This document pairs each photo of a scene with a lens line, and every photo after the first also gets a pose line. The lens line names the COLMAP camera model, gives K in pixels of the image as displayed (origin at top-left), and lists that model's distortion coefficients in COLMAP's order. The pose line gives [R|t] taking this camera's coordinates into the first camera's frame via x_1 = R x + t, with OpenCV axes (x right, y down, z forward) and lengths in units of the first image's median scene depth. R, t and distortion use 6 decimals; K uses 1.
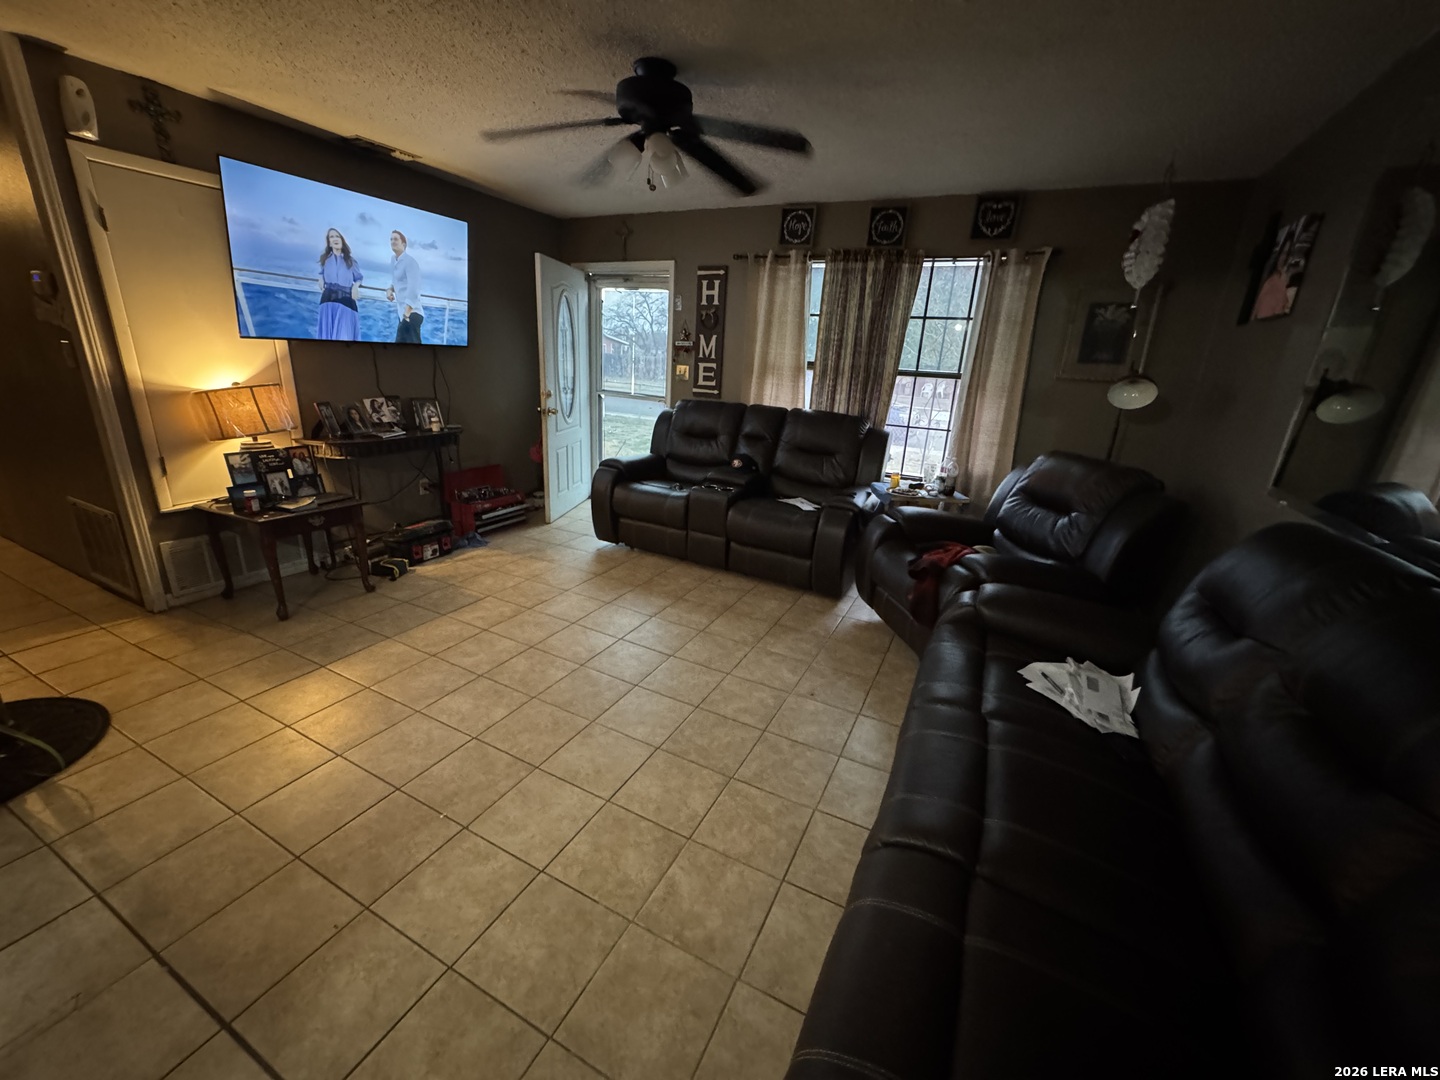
lens RADIAL K [[571.7, 0, 717.3], [0, 571.7, 536.3], [0, 0, 1]] dist [-0.002371, -0.000237]
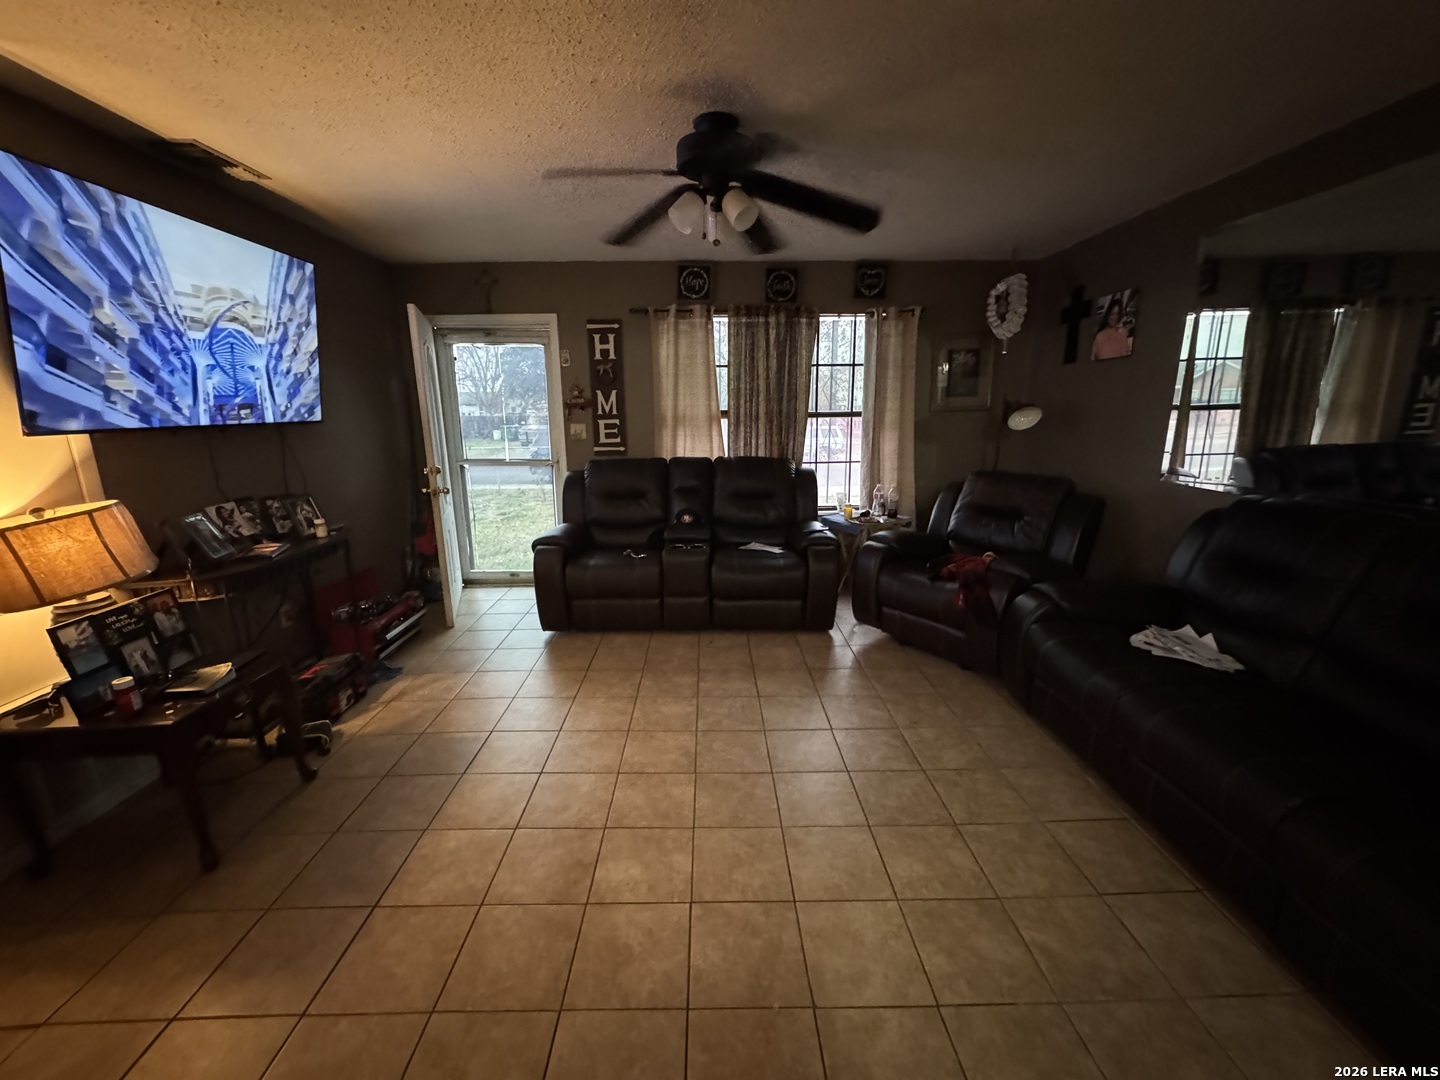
lens RADIAL K [[571.7, 0, 719.6], [0, 571.7, 537.2], [0, 0, 1]] dist [-0.002371, -0.000237]
pose [[0.883450, -0.164339, 0.438758, -0.363614], [0.195723, 0.980290, -0.026922, -0.063457], [-0.425686, 0.109660, 0.898202, 0.120380]]
